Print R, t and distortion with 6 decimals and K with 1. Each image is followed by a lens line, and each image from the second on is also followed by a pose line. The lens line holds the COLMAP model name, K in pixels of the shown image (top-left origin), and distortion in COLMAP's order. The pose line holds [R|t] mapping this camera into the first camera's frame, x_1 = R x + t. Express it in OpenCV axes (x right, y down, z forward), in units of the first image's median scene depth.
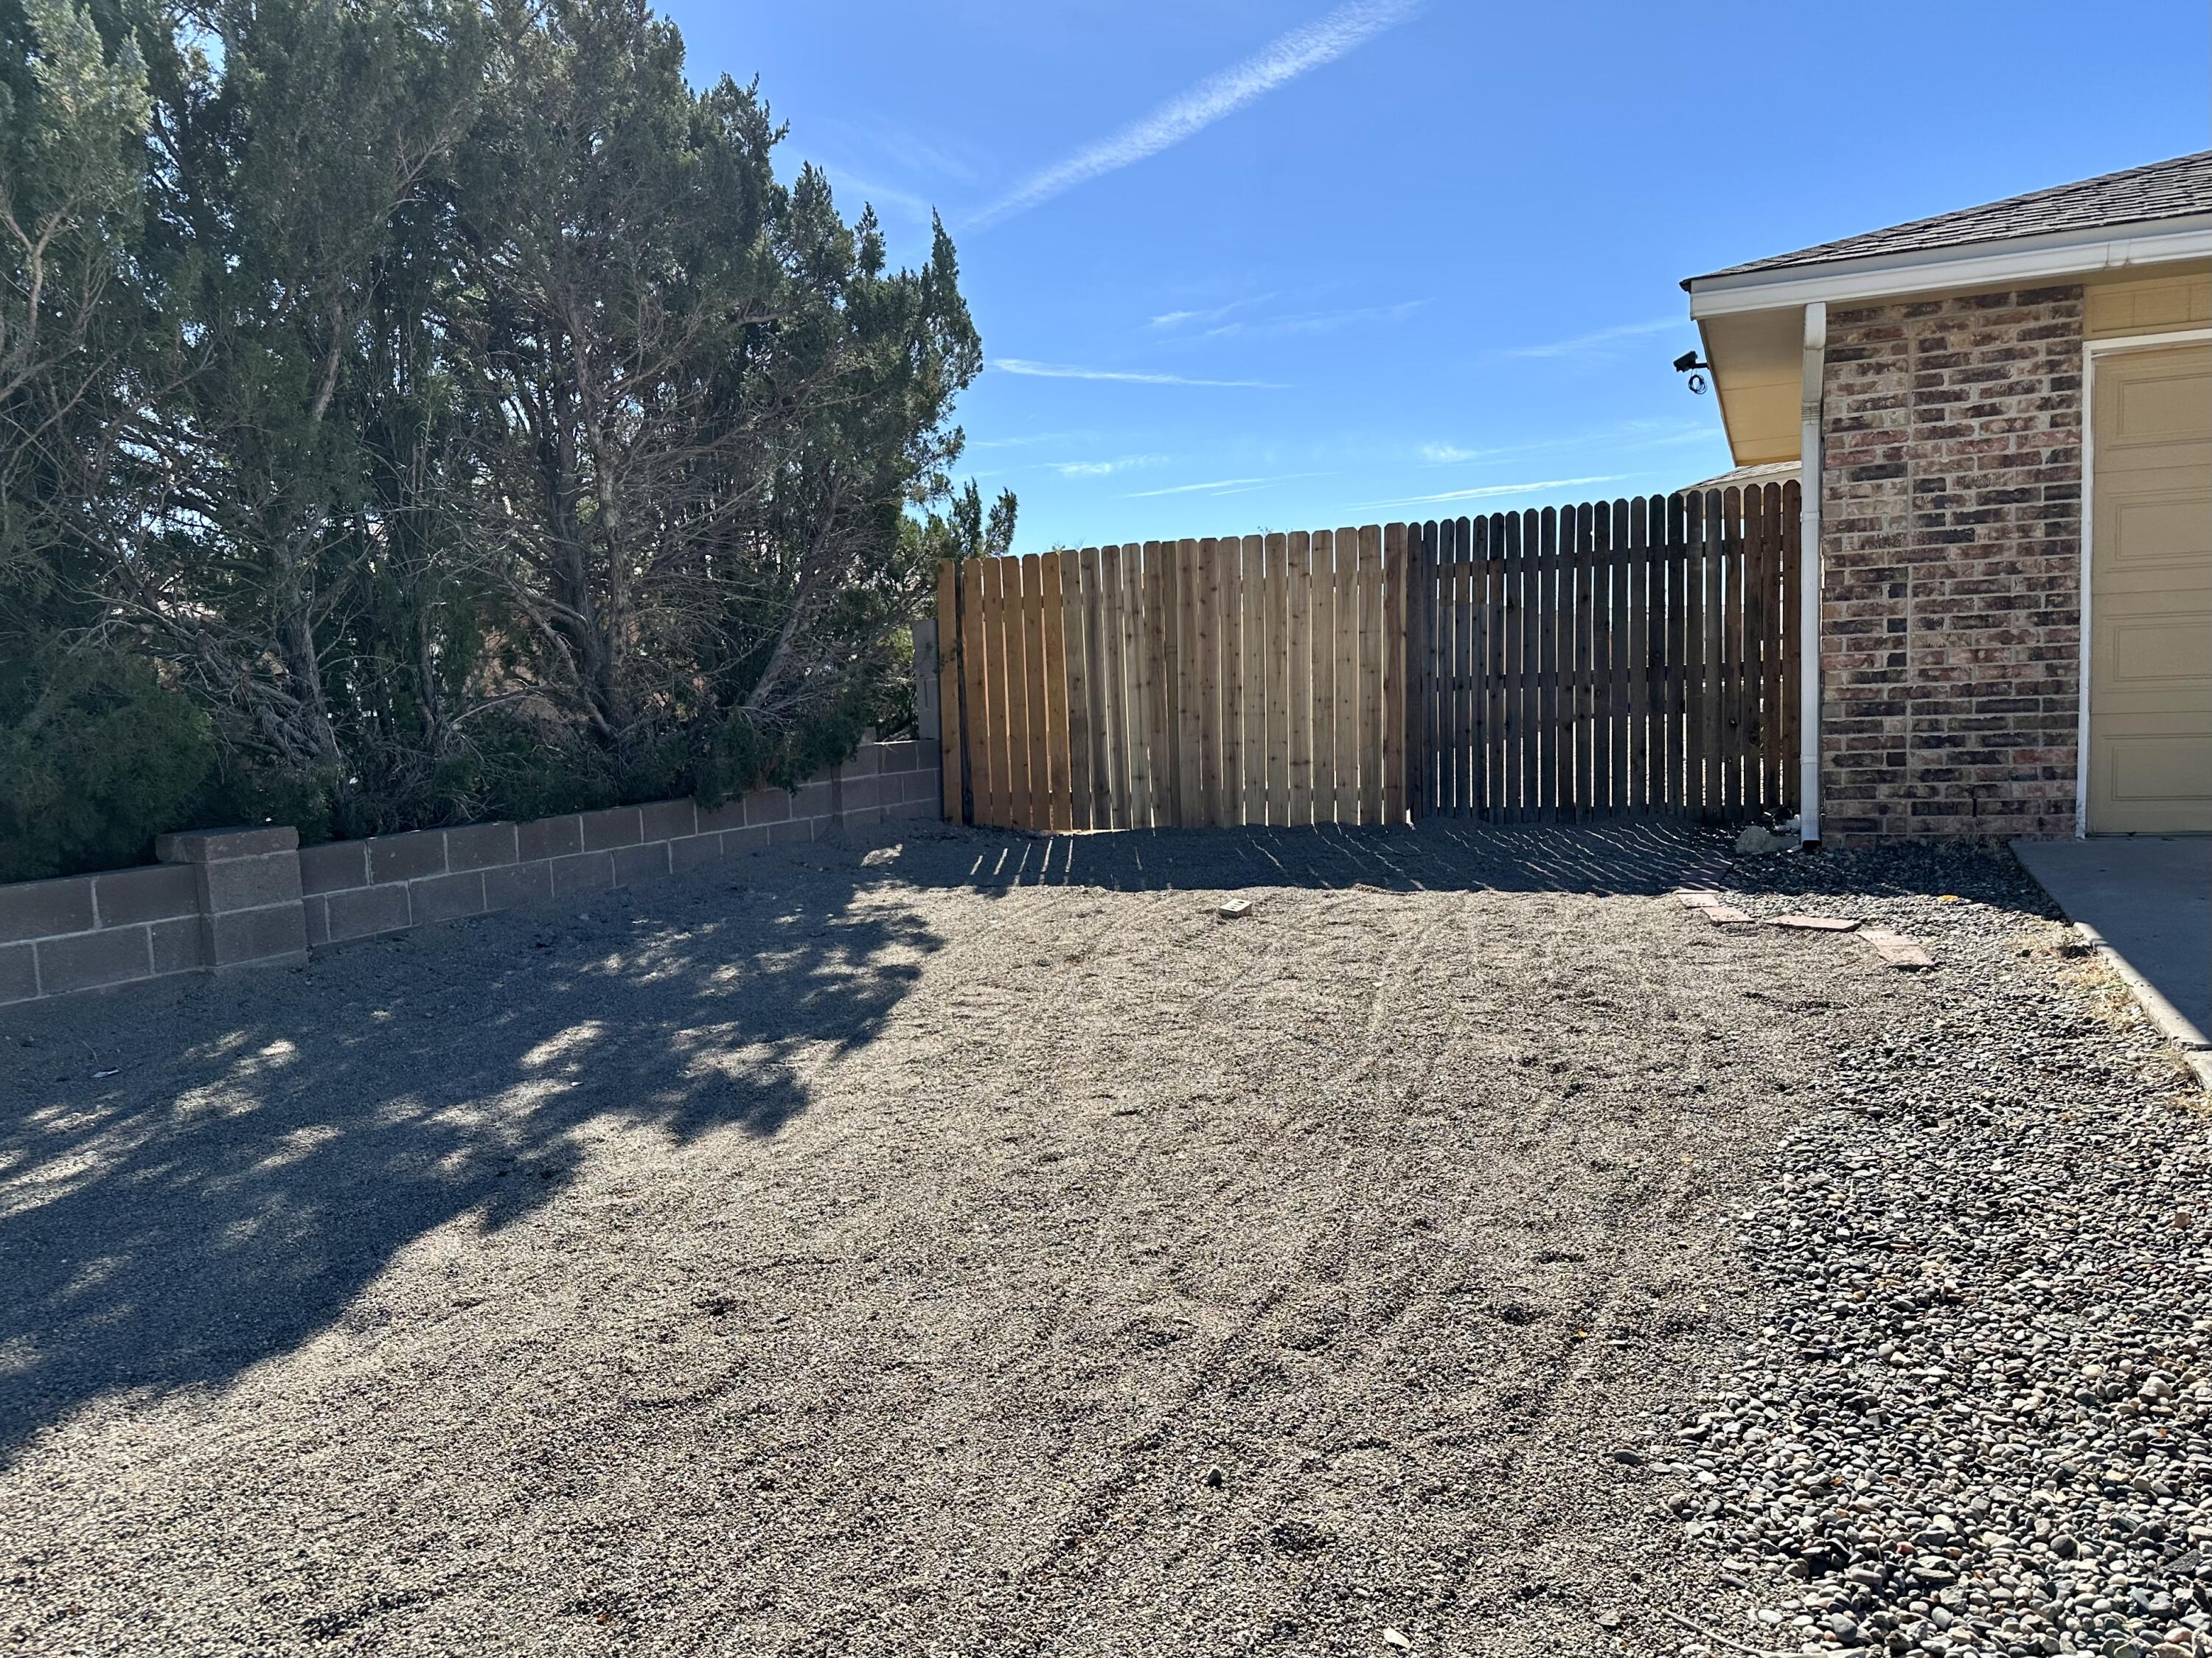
lens RADIAL K [[1585.3, 0, 1035.4], [0, 1585.3, 862.6], [0, 0, 1]] dist [-0.000546, -0.022580]
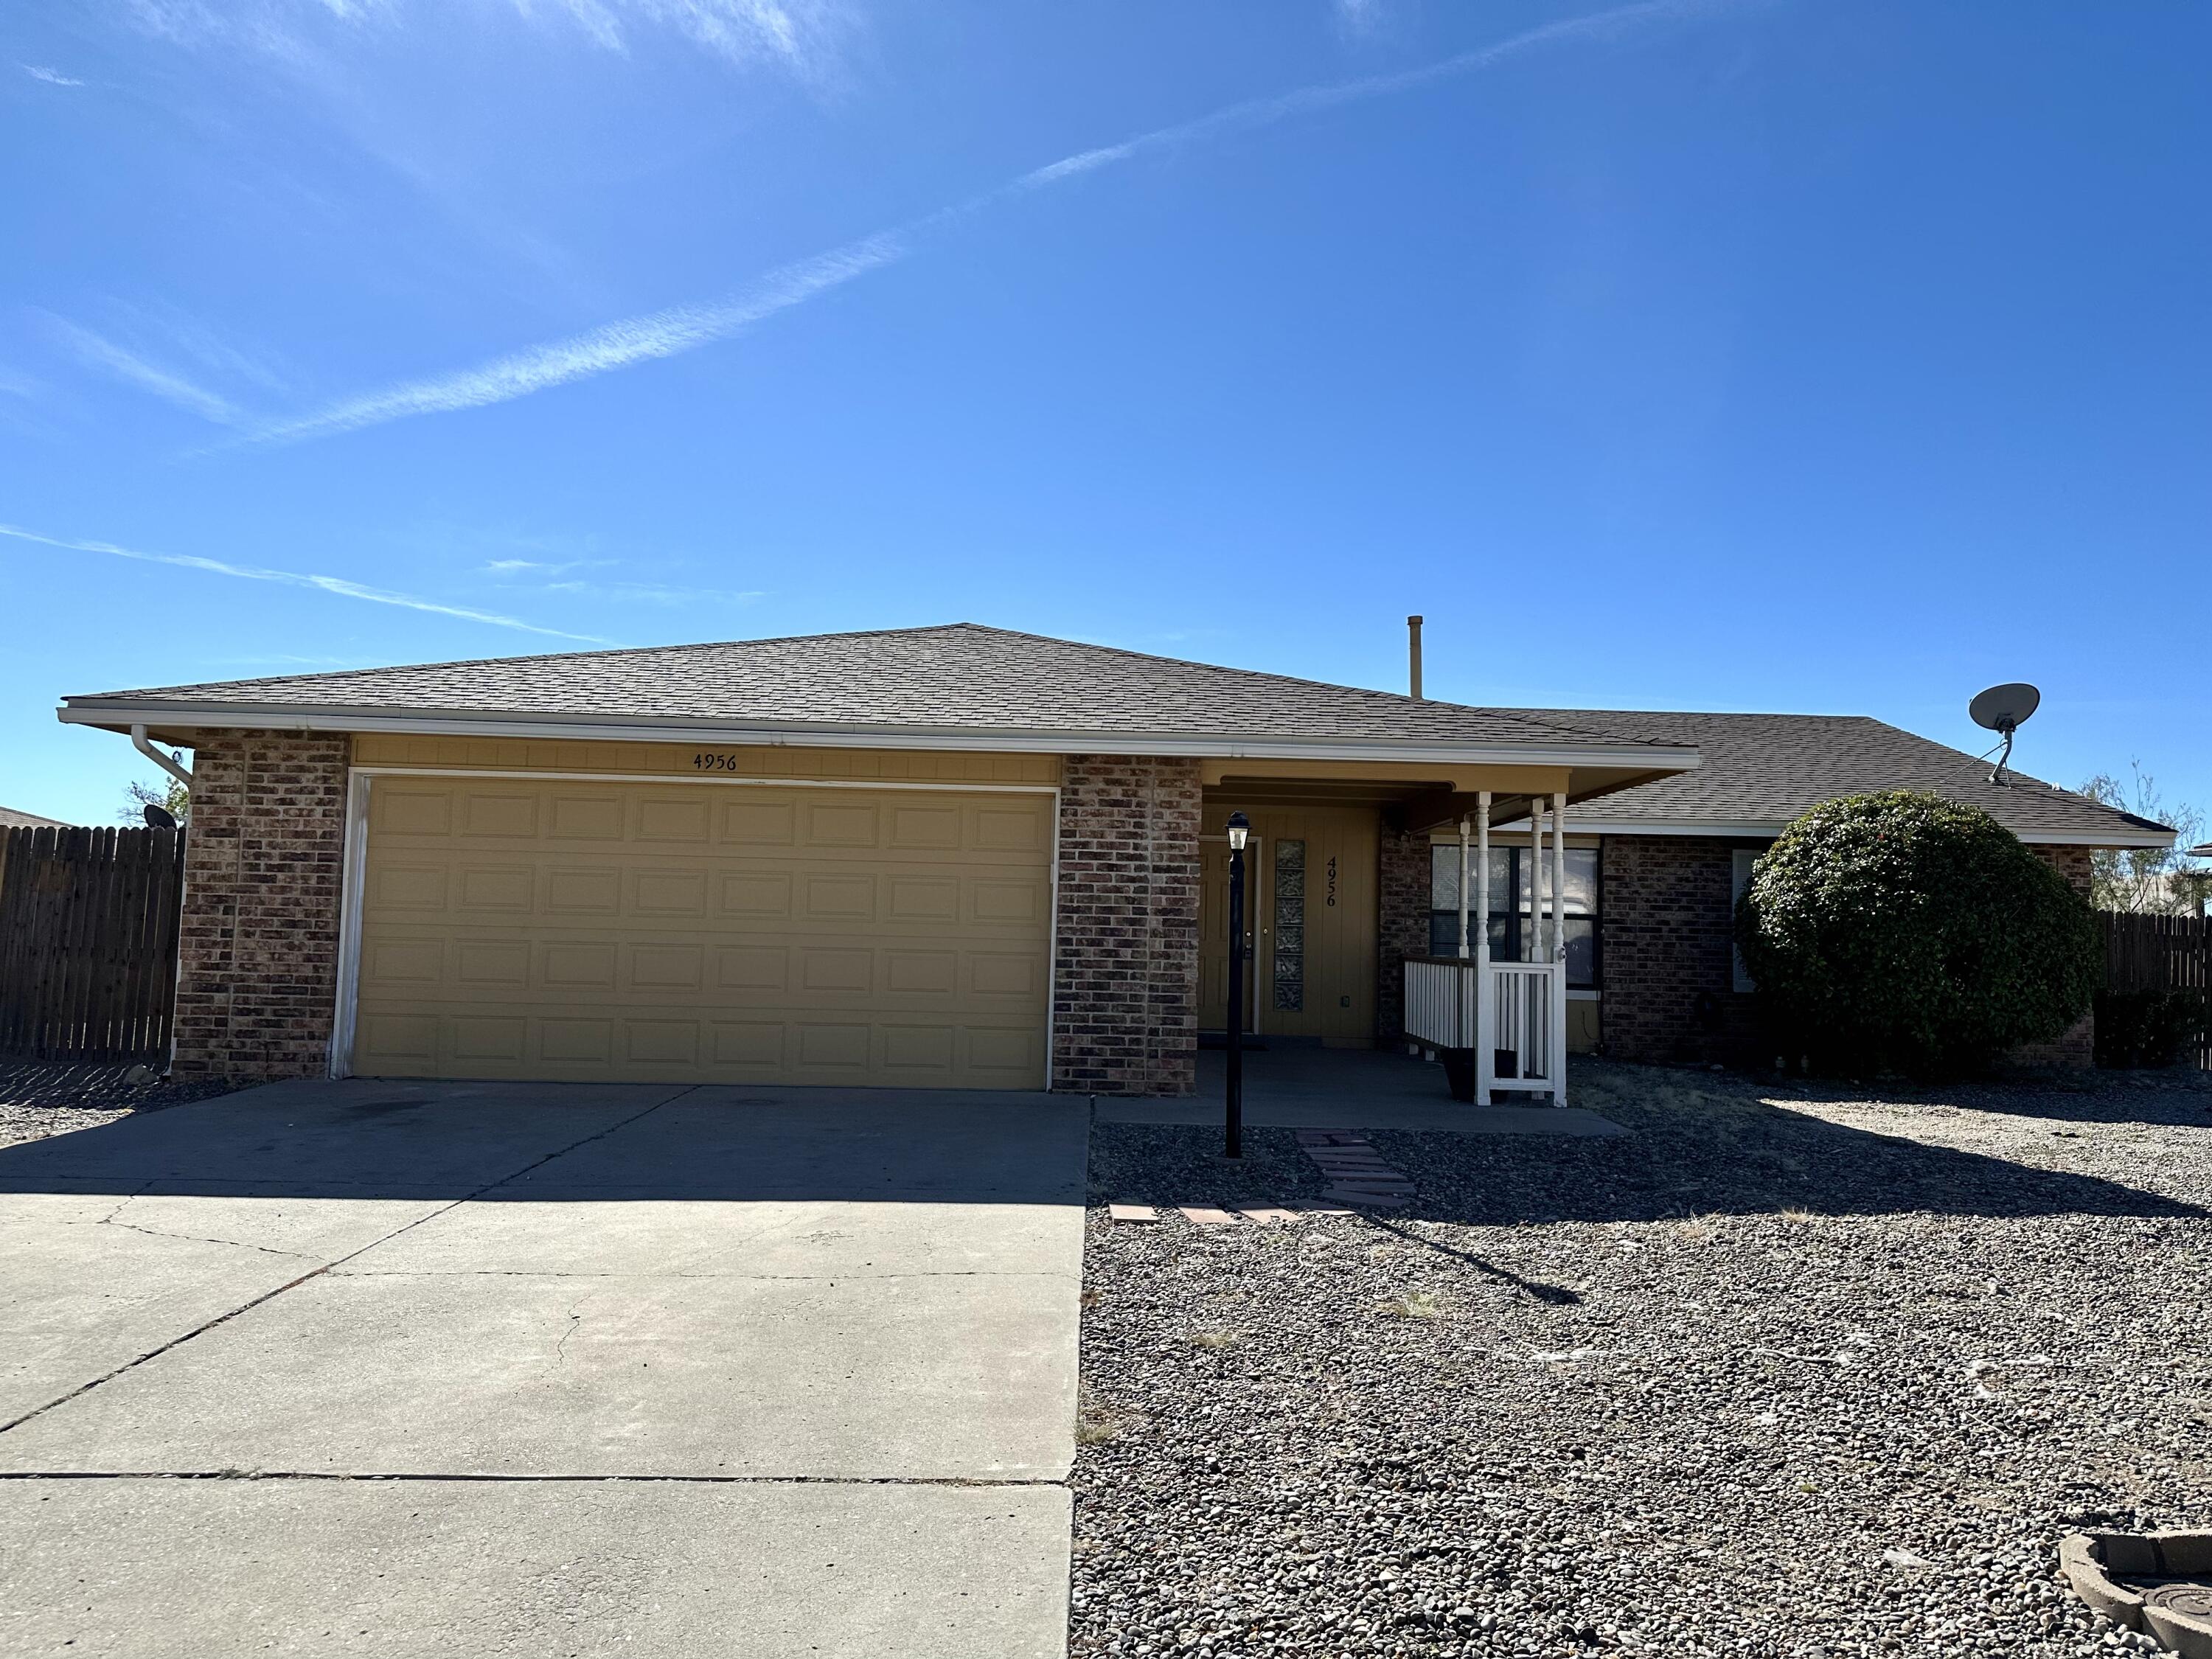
lens RADIAL K [[1553.3, 0, 1093.6], [0, 1553.3, 826.3], [0, 0, 1]] dist [0.133530, -0.192400]
pose [[0.908138, 0.102736, 0.405870, 0.685737], [-0.025170, 0.981069, -0.192016, 0.021441], [-0.417914, 0.164162, 0.893532, -0.741036]]
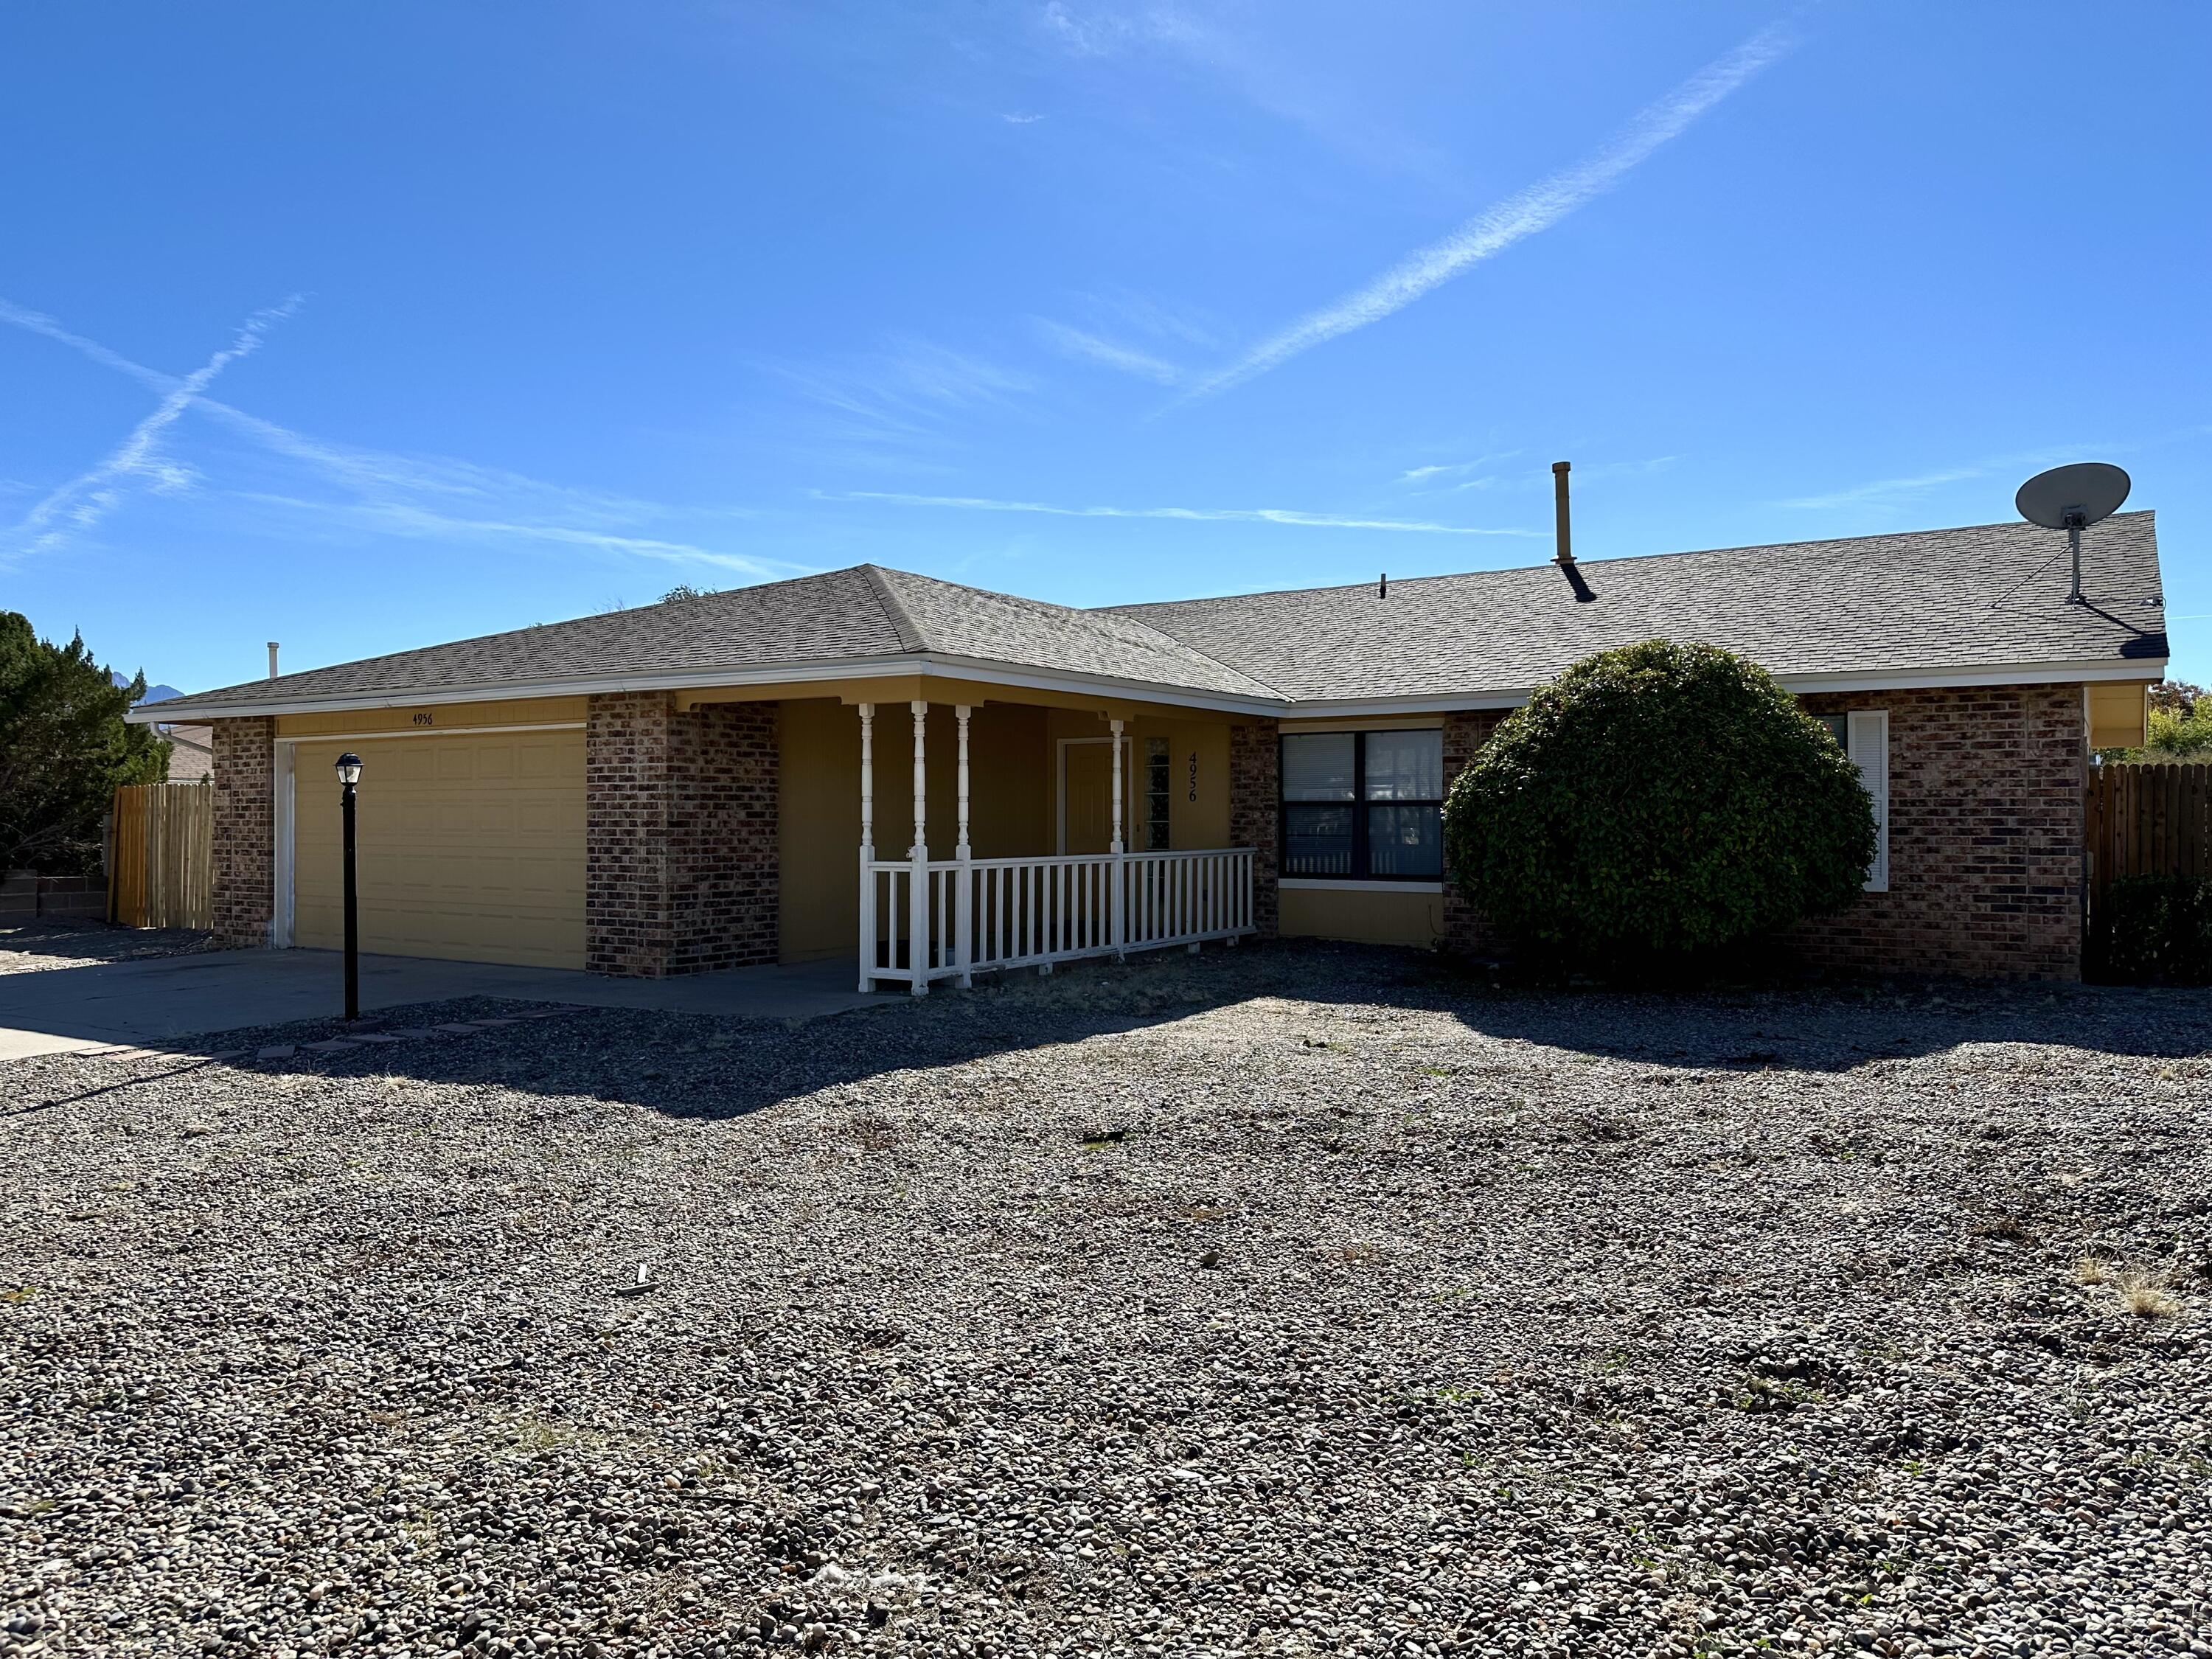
lens RADIAL K [[1559.2, 0, 1112.8], [0, 1559.2, 811.9], [0, 0, 1]] dist [0.198774, -0.391366]
pose [[0.985132, 0.046985, -0.165251, 2.250193], [-0.064528, 0.992643, -0.102445, -0.053621], [0.159222, 0.111585, 0.980916, -1.114891]]
